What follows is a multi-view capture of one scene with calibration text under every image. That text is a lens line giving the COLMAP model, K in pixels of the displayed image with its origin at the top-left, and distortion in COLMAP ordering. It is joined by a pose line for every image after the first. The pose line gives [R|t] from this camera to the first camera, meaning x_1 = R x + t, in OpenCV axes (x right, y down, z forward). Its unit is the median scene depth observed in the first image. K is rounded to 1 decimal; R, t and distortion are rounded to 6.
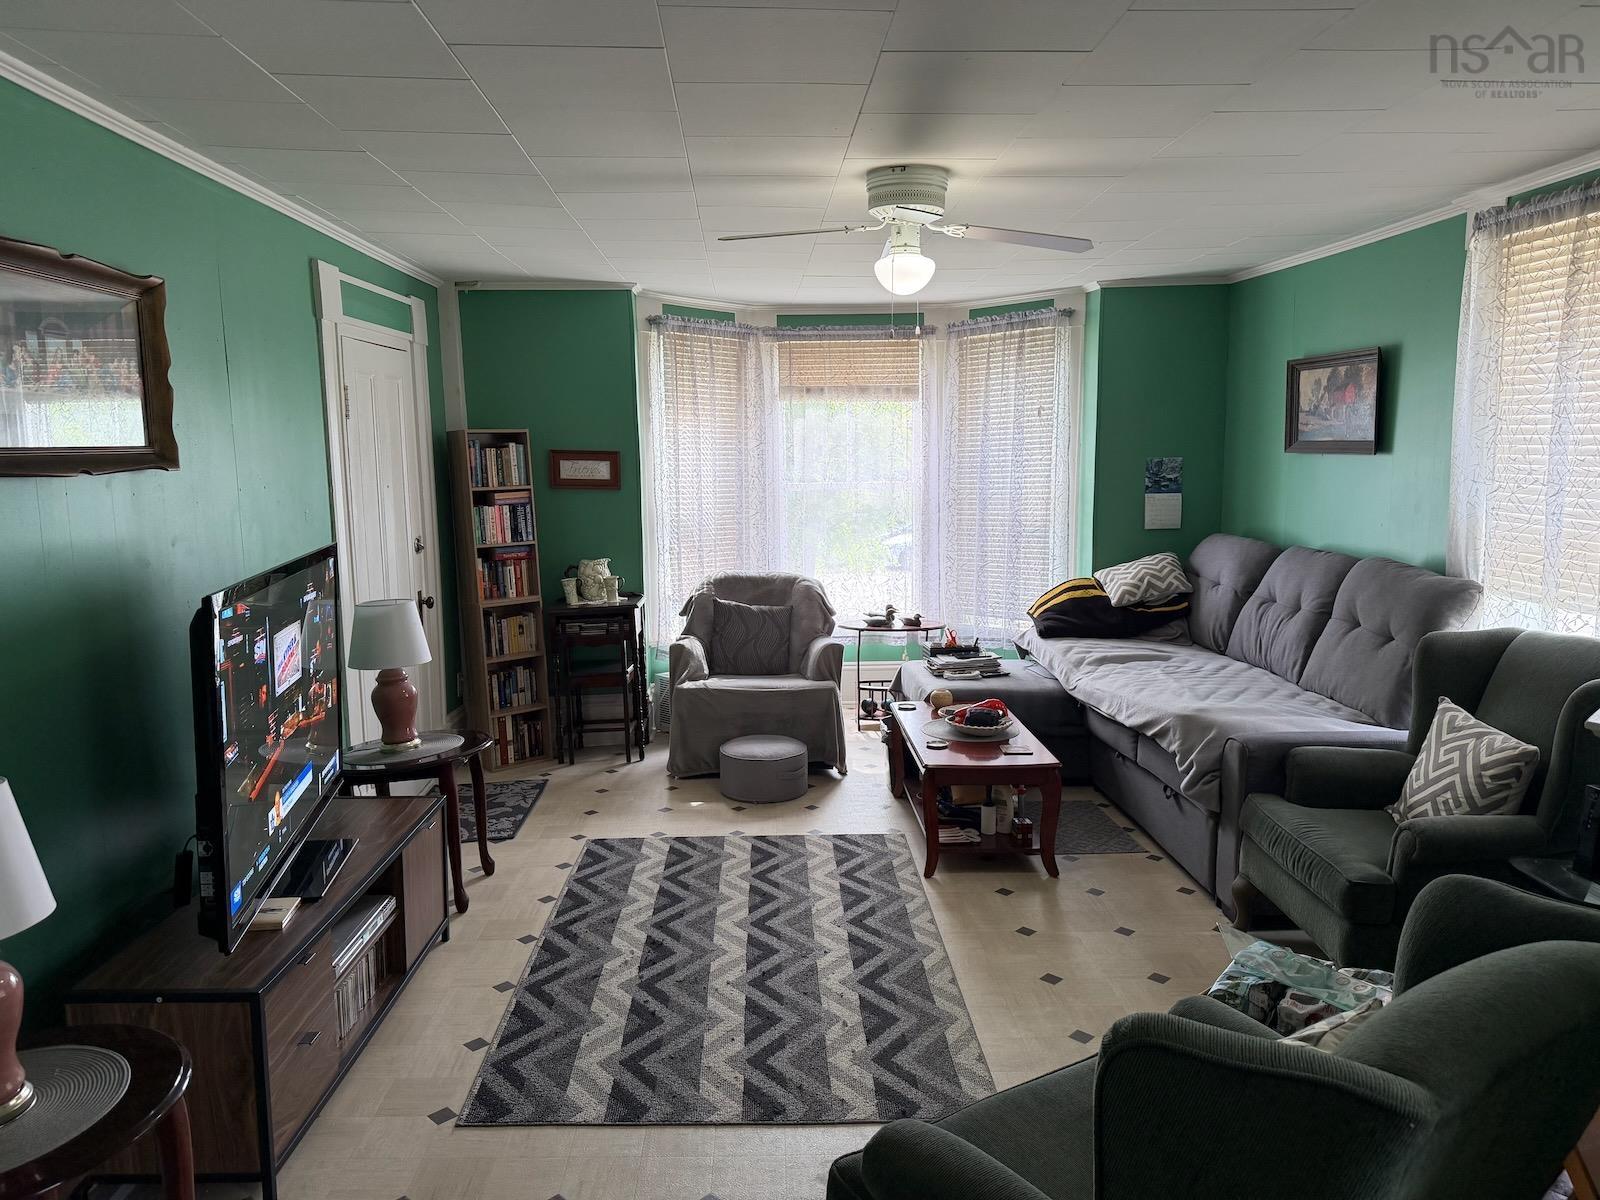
lens RADIAL K [[1114.2, 0, 812.4], [0, 1114.2, 603.0], [0, 0, 1]] dist [0.087593, -0.111218]
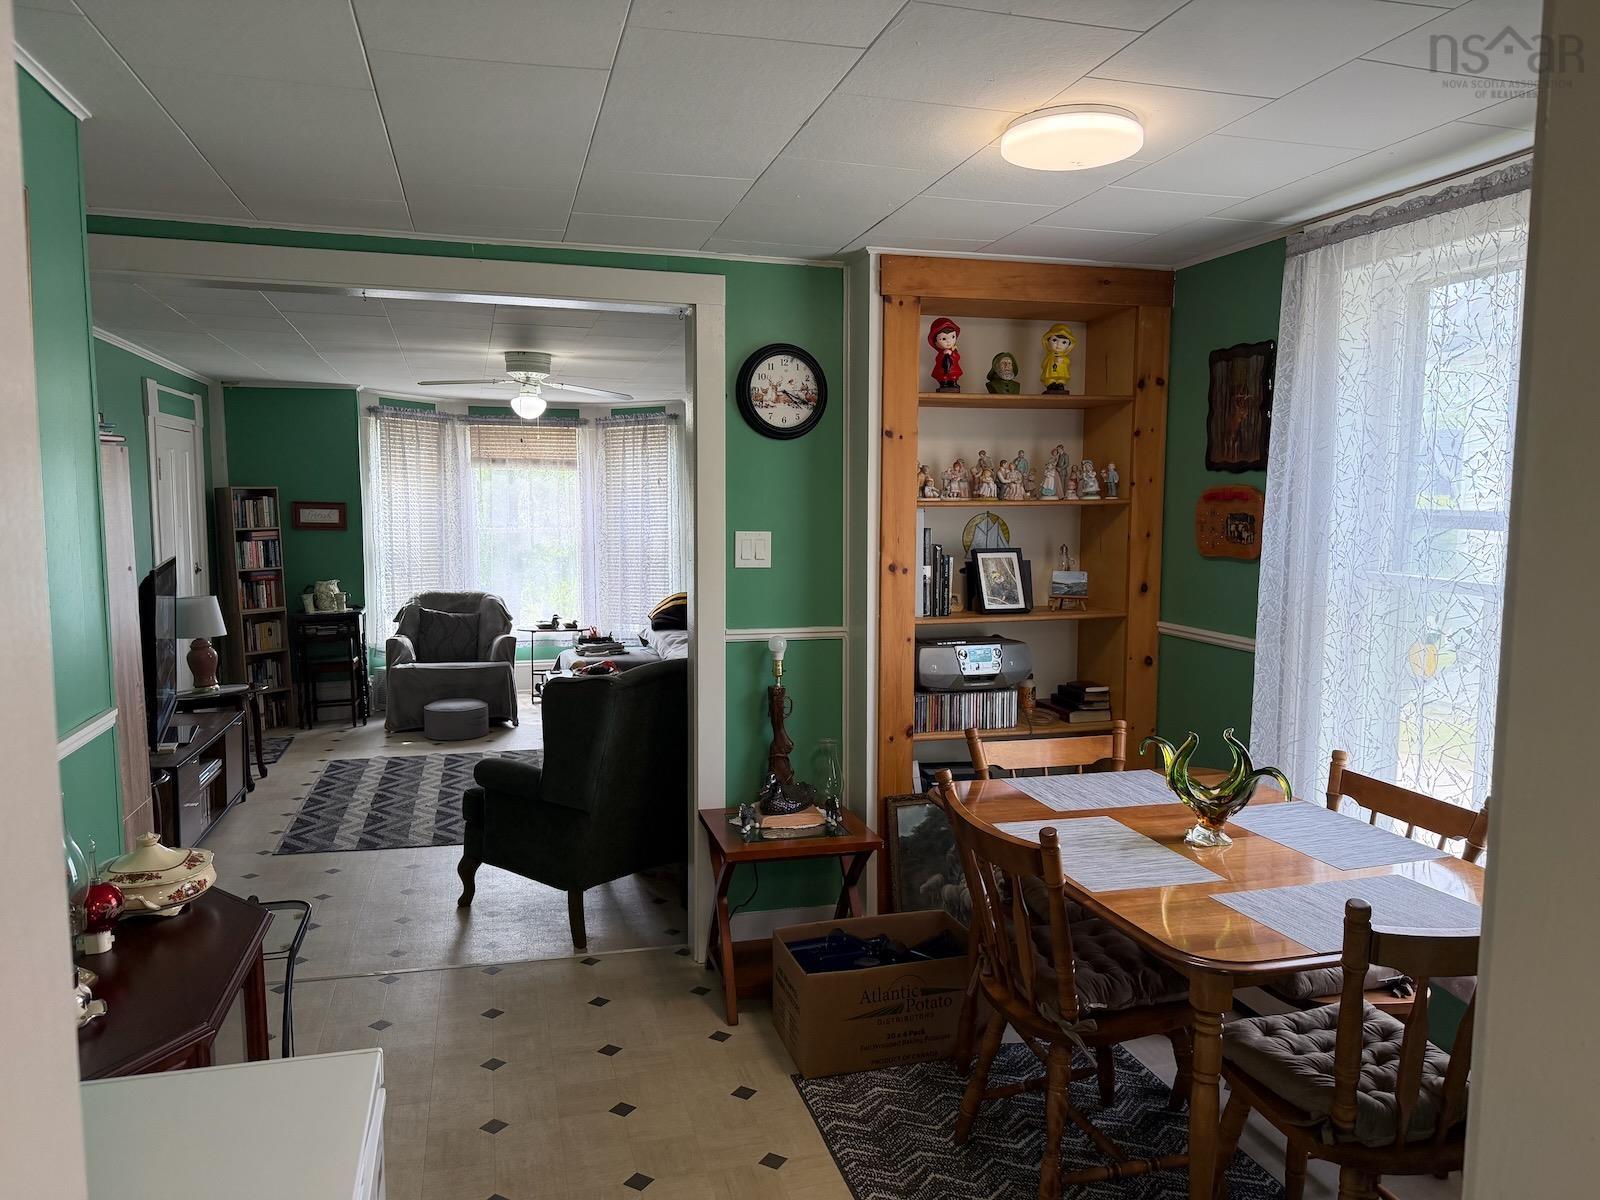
lens RADIAL K [[1114.2, 0, 814.1], [0, 1114.2, 603.2], [0, 0, 1]] dist [0.087593, -0.111218]
pose [[0.970665, -0.010677, 0.240200, 0.054563], [0.022209, 0.998724, -0.045354, 0.066744], [-0.239409, 0.049358, 0.969663, -0.504416]]
